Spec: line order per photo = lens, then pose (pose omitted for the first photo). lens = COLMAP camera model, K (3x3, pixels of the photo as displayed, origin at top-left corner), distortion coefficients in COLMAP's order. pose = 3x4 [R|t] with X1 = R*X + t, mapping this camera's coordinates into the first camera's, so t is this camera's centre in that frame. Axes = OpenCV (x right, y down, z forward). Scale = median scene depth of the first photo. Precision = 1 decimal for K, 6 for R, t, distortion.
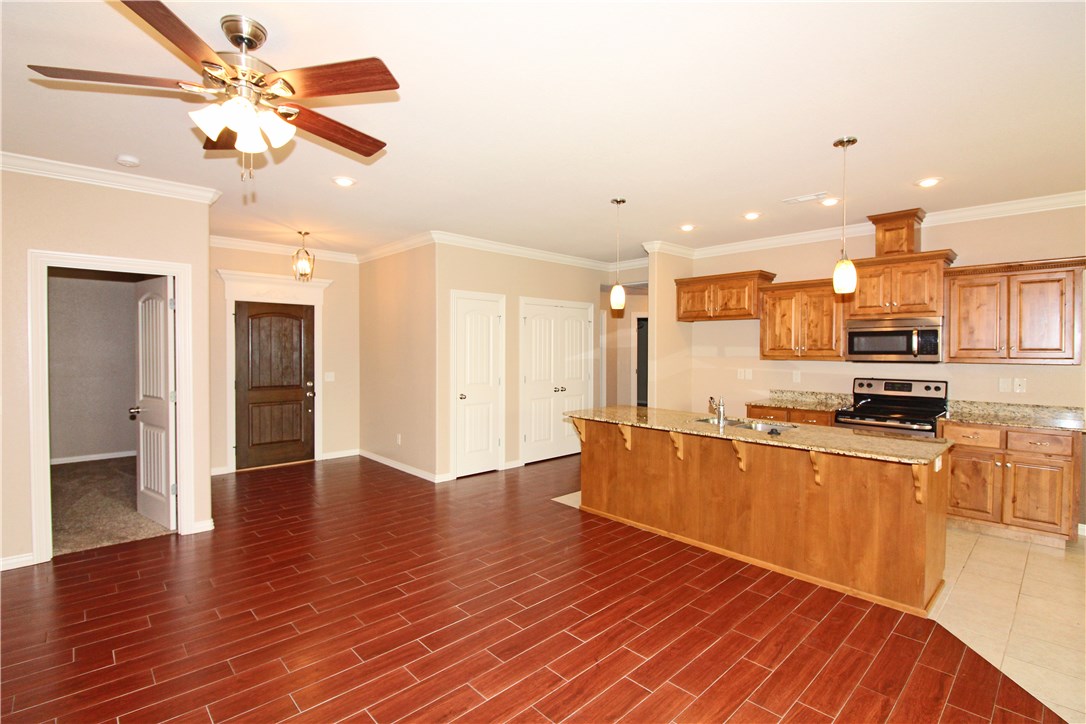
lens RADIAL K [[501.9, 0, 544.9], [0, 501.9, 357.5], [0, 0, 1]] dist [-0.001511, -0.013069]
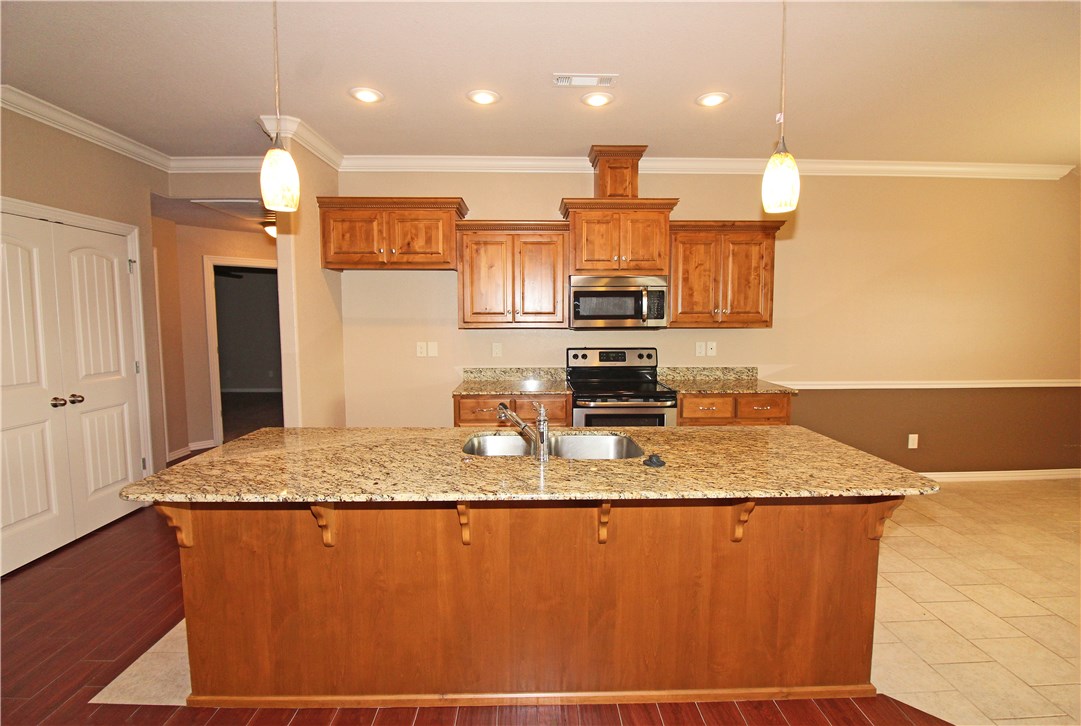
lens RADIAL K [[495.2, 0, 542.3], [0, 495.2, 358.7], [0, 0, 1]] dist [-0.010046, -0.000361]
pose [[0.668187, -0.066645, 0.741002, -0.013457], [0.016183, 0.997046, 0.075080, -0.004213], [-0.743817, -0.038176, 0.667292, 0.516384]]
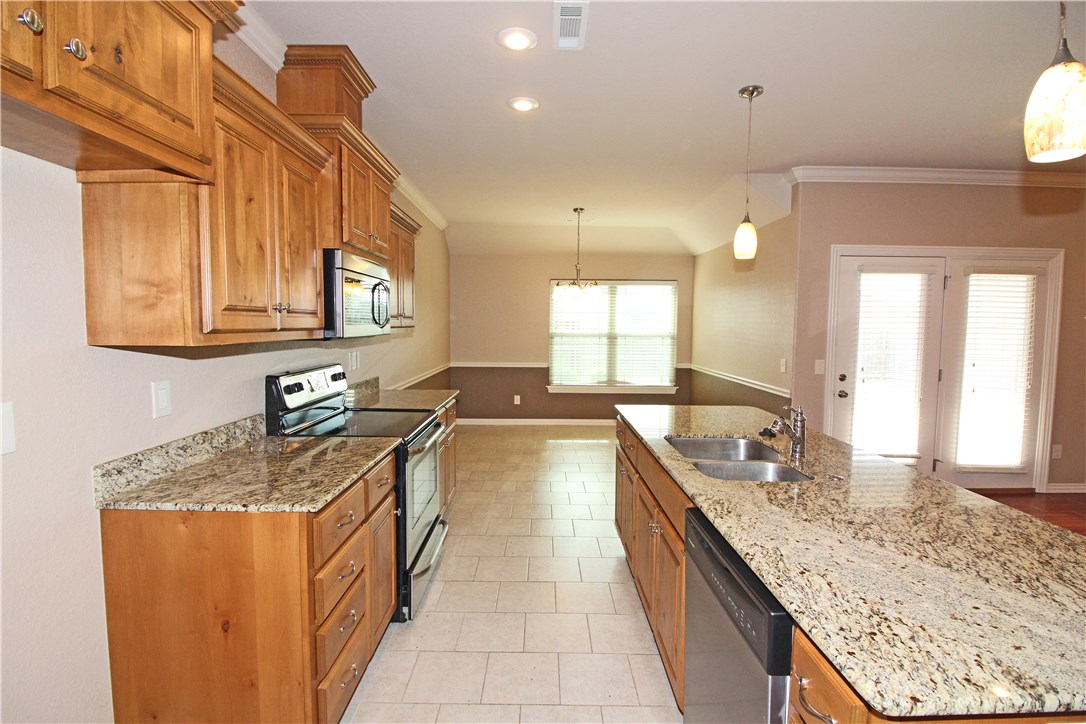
lens RADIAL K [[501.9, 0, 544.9], [0, 501.9, 357.5], [0, 0, 1]] dist [-0.001511, -0.013069]
pose [[-0.730293, -0.056285, 0.680811, 0.144348], [-0.000497, 0.996643, 0.081863, -0.013840], [-0.683134, 0.059445, -0.727870, 1.231250]]
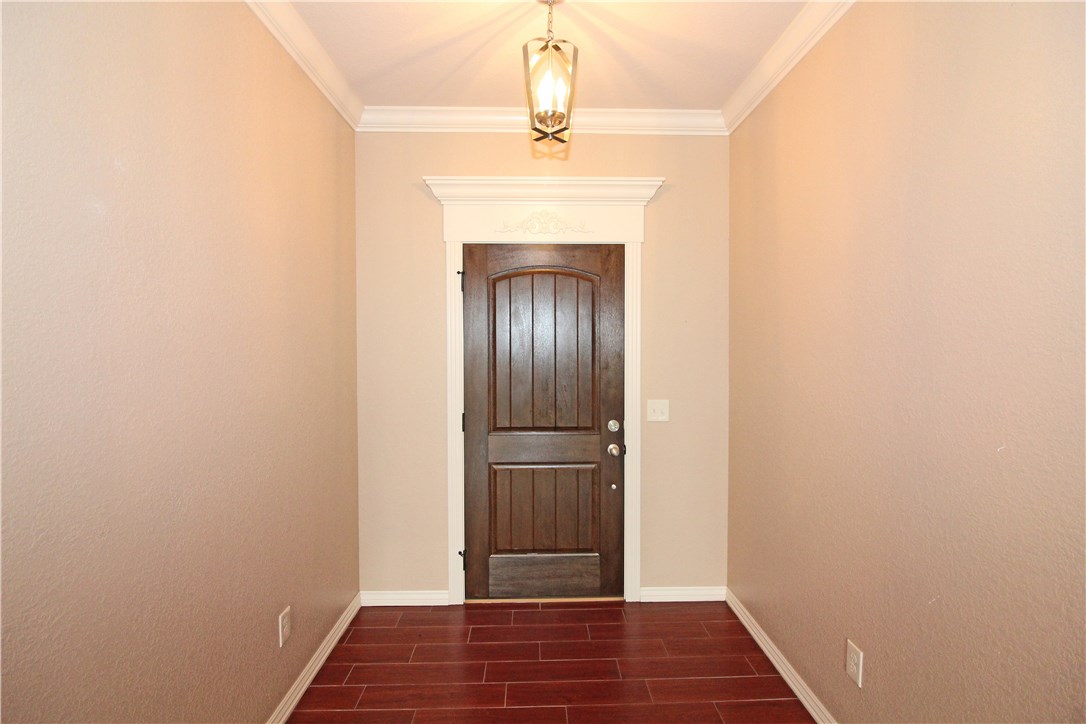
lens RADIAL K [[501.9, 0, 544.9], [0, 501.9, 357.5], [0, 0, 1]] dist [-0.001511, -0.013069]
pose [[0.739714, 0.009997, -0.672847, -0.299301], [-0.004870, 0.999943, 0.009503, -0.013992], [0.672904, -0.003753, 0.739720, 0.865325]]
